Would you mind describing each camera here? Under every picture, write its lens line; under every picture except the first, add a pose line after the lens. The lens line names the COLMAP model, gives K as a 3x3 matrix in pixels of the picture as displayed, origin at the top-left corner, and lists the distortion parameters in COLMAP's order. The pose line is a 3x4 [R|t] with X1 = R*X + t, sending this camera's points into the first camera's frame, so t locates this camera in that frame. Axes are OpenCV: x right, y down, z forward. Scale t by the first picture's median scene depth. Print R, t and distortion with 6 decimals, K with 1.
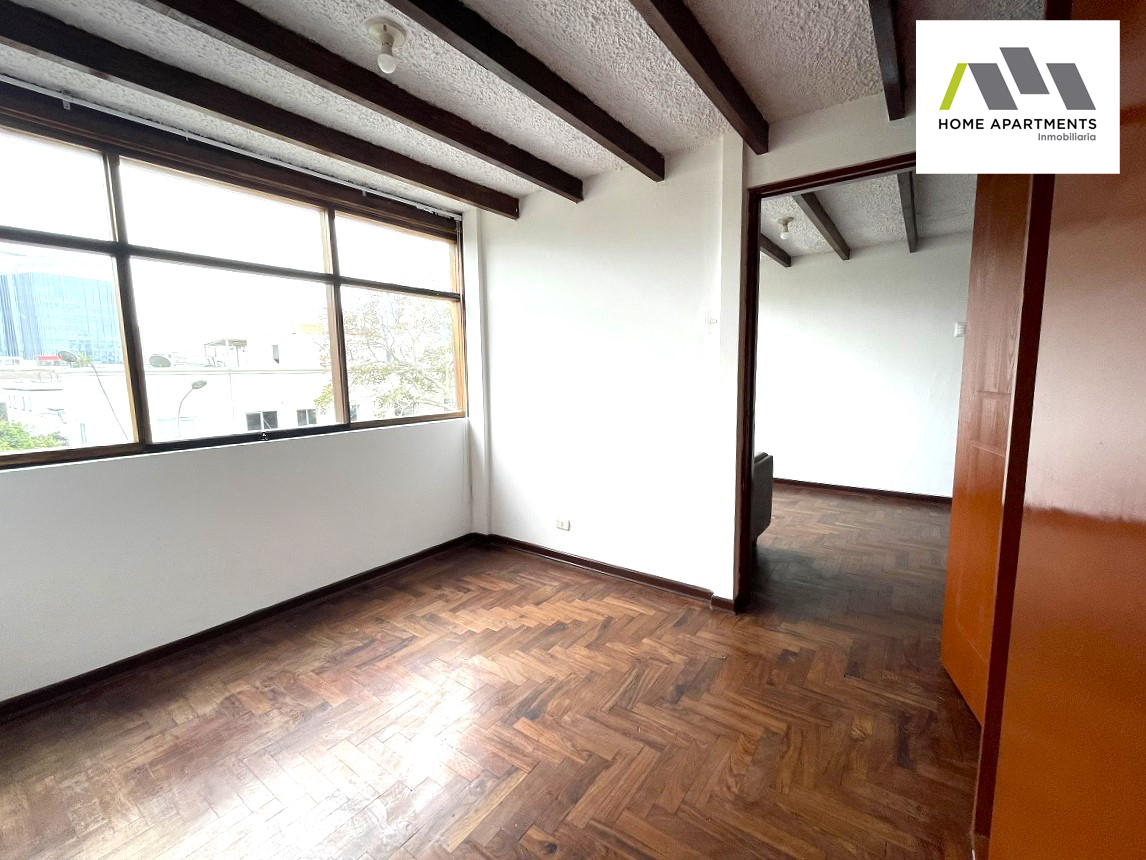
lens RADIAL K [[483.4, 0, 573.0], [0, 483.4, 430.0], [0, 0, 1]] dist [-0.000766, -0.000118]
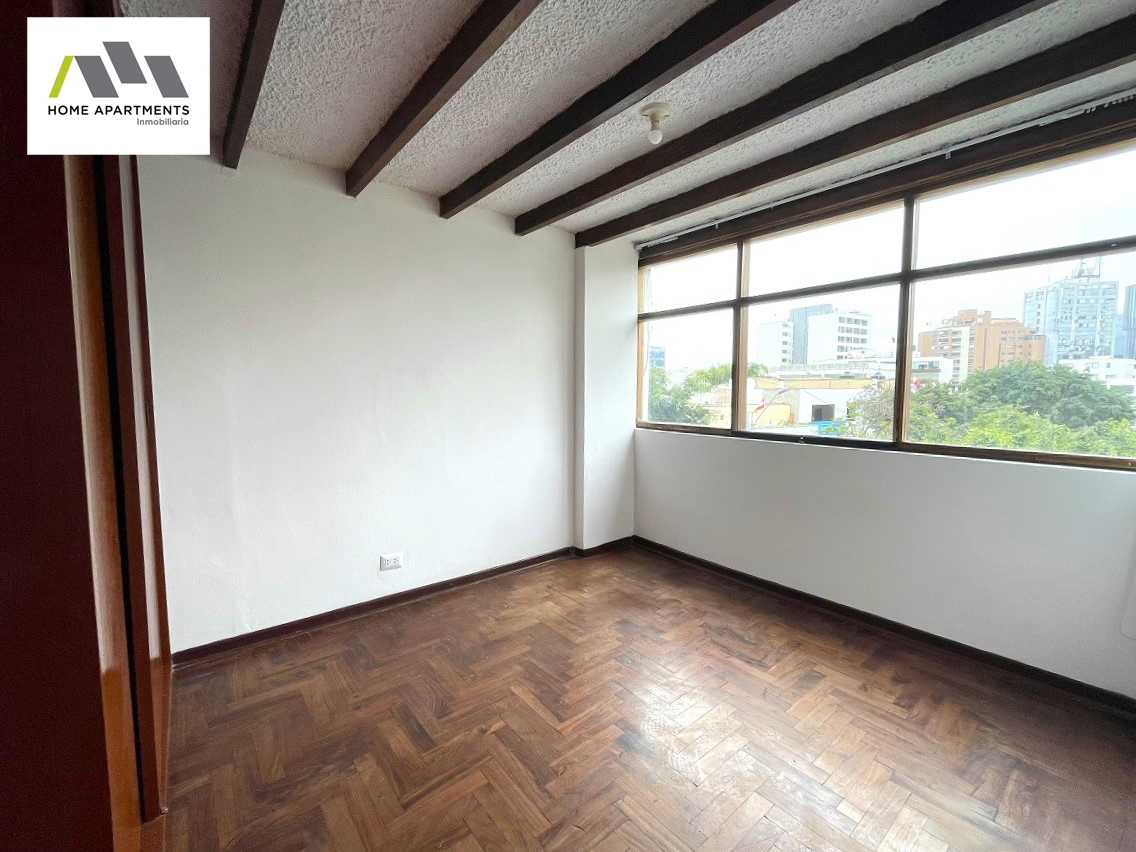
lens RADIAL K [[484.8, 0, 568.0], [0, 484.8, 426.0], [0, 0, 1]] dist [-0.004898, -0.000289]
pose [[-0.260076, 0.092530, -0.961145, 0.614782], [-0.112235, 0.985754, 0.125268, -0.101994], [0.959043, 0.140453, -0.245986, 0.783301]]
